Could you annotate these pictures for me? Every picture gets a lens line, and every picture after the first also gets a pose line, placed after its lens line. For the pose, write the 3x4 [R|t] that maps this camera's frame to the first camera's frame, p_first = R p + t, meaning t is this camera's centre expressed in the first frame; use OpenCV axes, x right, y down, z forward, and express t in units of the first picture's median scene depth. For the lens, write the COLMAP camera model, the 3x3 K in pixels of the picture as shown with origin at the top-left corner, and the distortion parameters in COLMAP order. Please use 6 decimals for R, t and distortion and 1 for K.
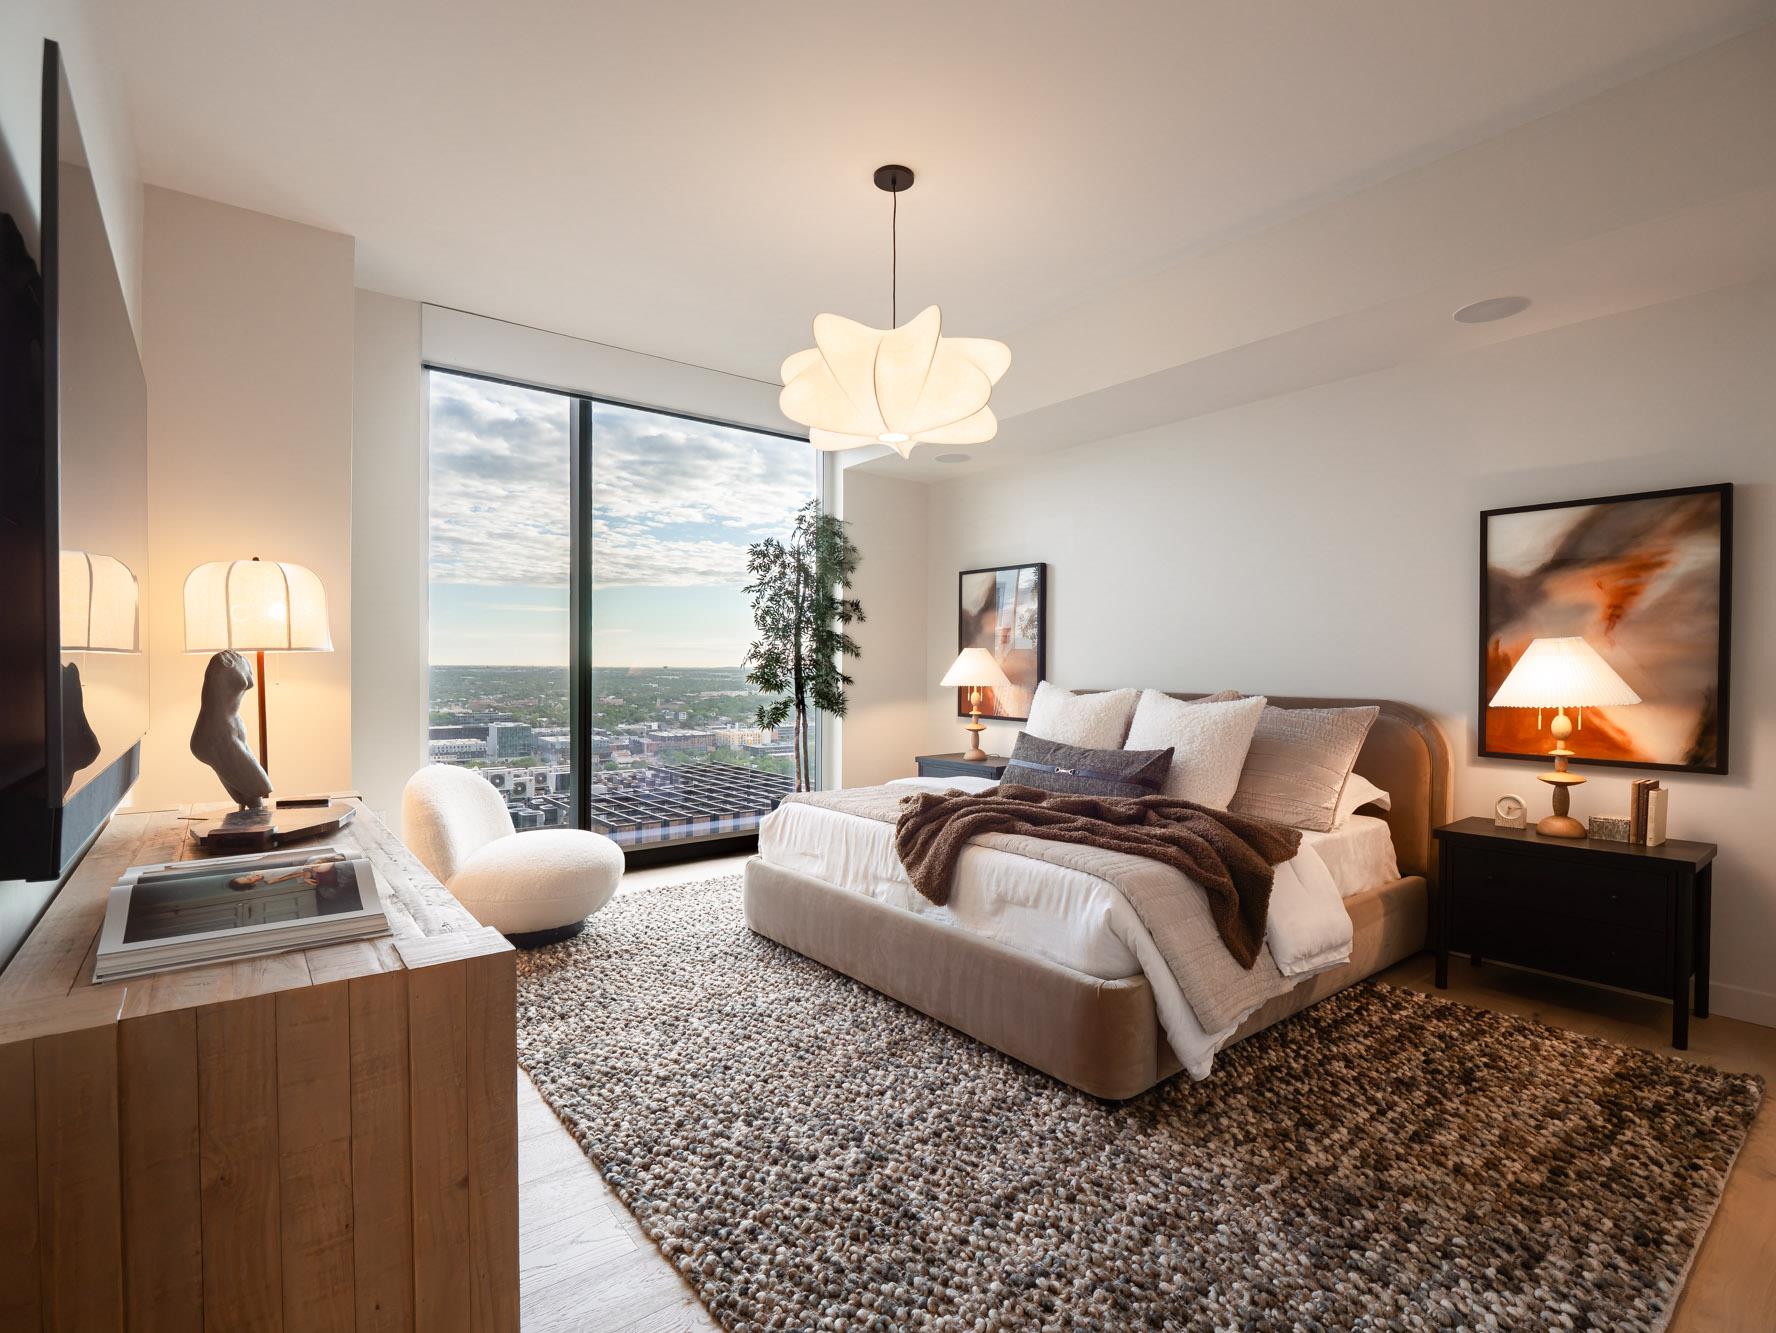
lens RADIAL K [[859.3, 0, 899.1], [0, 859.3, 681.4], [0, 0, 1]] dist [-0.003900, -0.000492]
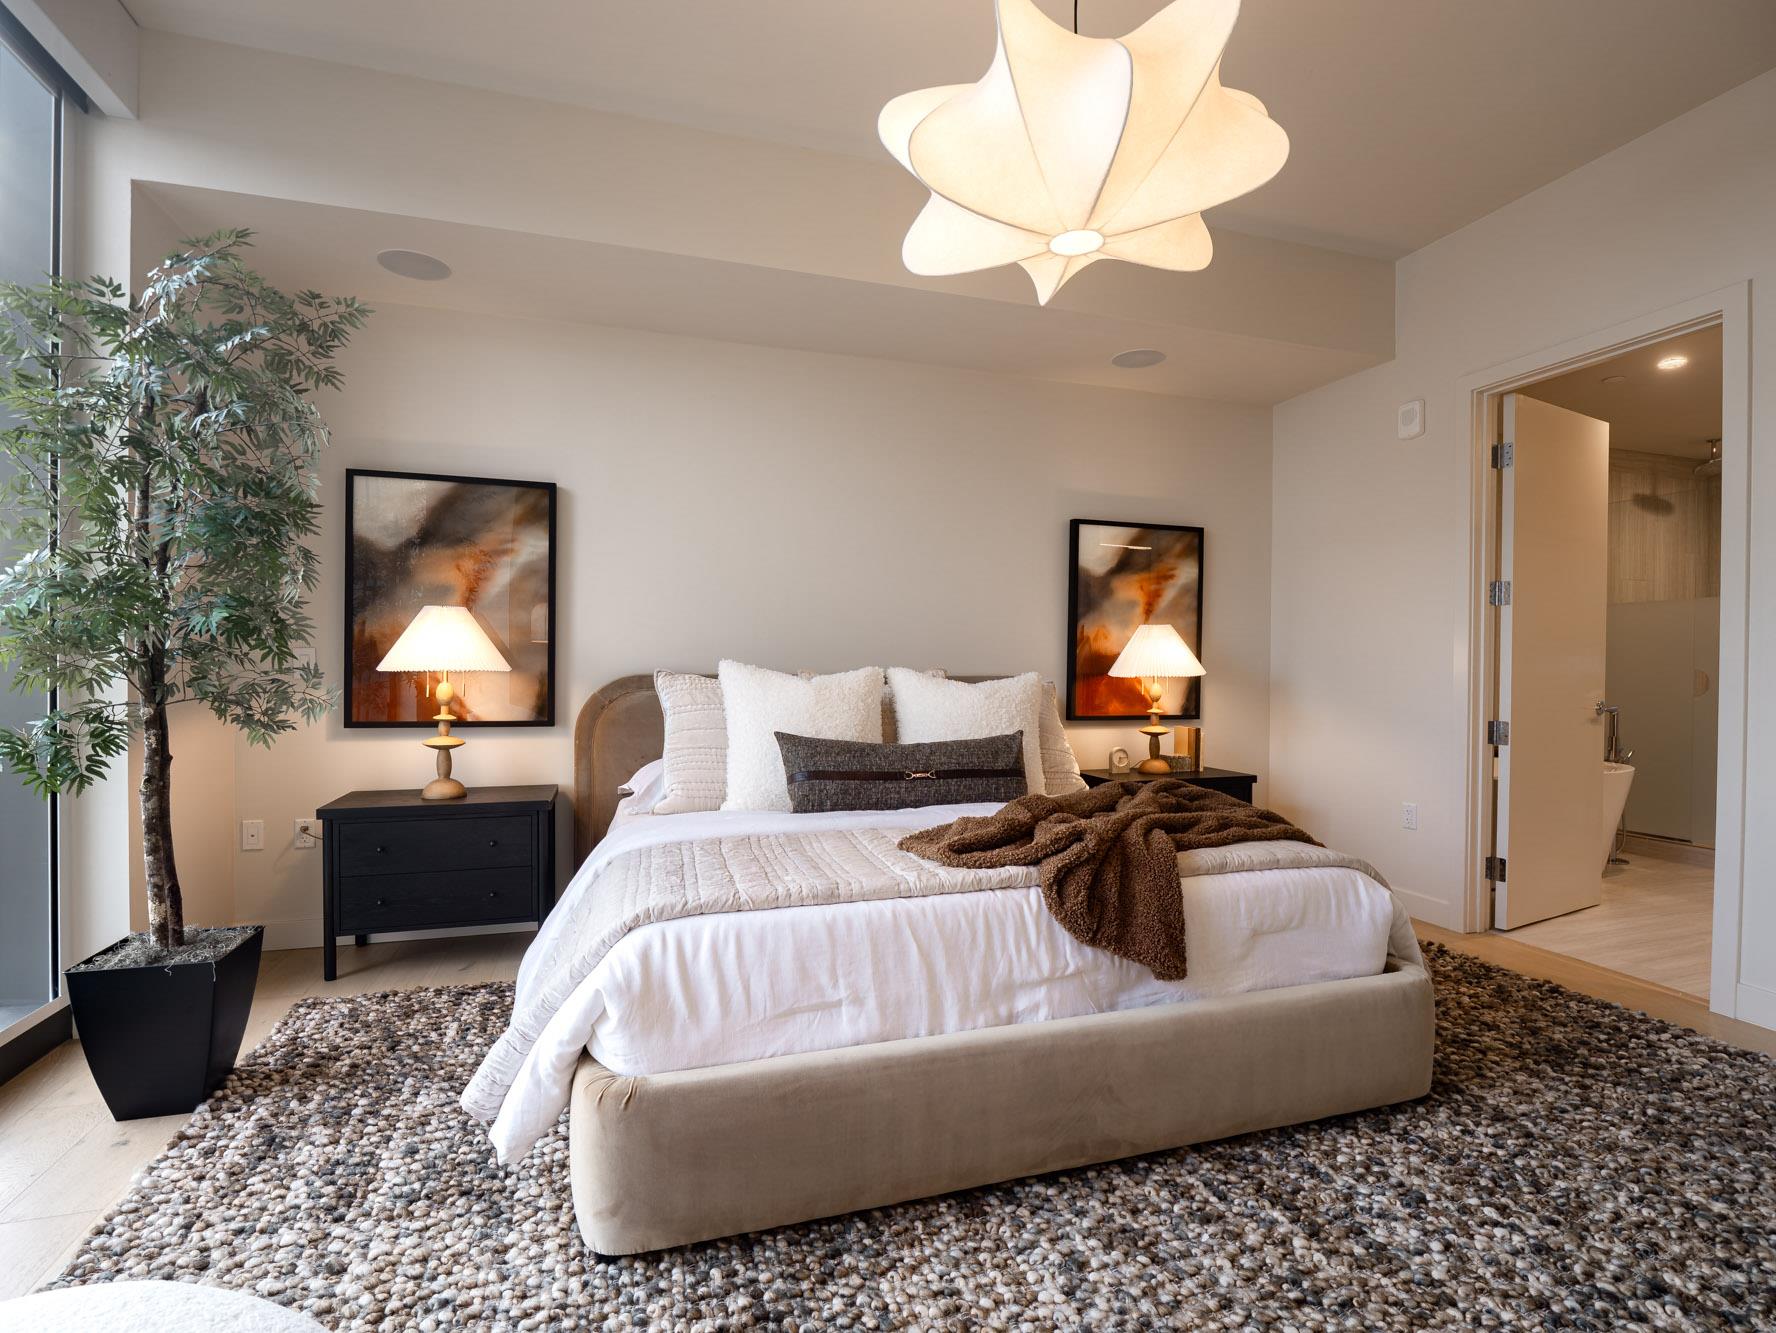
lens RADIAL K [[891.6, 0, 888.0], [0, 891.6, 666.5], [0, 0, 1]] dist [-0.001323, -0.000276]
pose [[0.340644, -0.021396, 0.939949, -0.651851], [0.005505, 0.999769, 0.020763, -0.017875], [-0.940176, -0.001898, 0.340683, 0.880521]]
